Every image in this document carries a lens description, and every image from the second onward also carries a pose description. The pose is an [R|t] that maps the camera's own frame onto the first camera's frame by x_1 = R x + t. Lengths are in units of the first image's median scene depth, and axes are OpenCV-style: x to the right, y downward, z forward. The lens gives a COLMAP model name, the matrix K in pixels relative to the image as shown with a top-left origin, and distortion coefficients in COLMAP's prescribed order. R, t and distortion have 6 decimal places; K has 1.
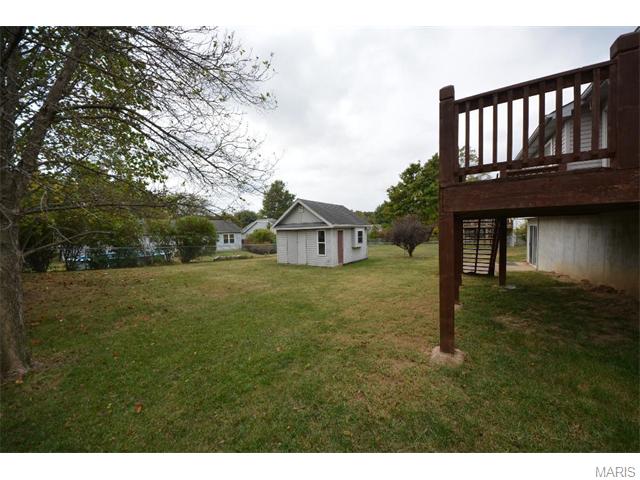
lens RADIAL K [[226.0, 0, 320.8], [0, 226.0, 239.1], [0, 0, 1]] dist [0.001355, -0.007737]
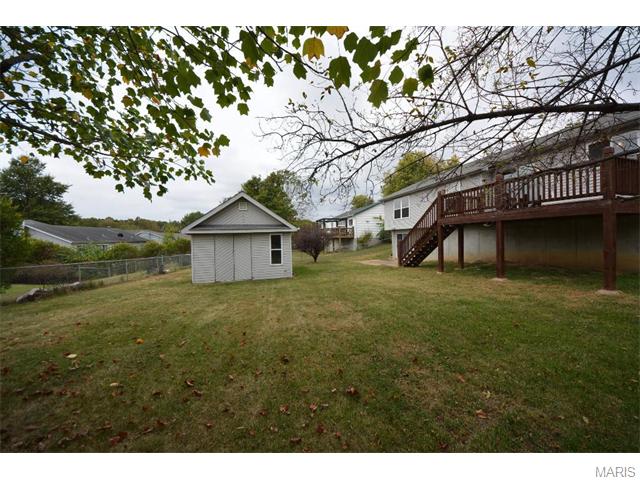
lens RADIAL K [[227.6, 0, 319.1], [0, 227.6, 239.3], [0, 0, 1]] dist [0.000861, -0.007433]
pose [[0.673059, 0.010464, 0.739515, -0.446788], [0.032126, 0.998542, -0.043368, 0.017907], [-0.738891, 0.052947, 0.671742, 0.290981]]
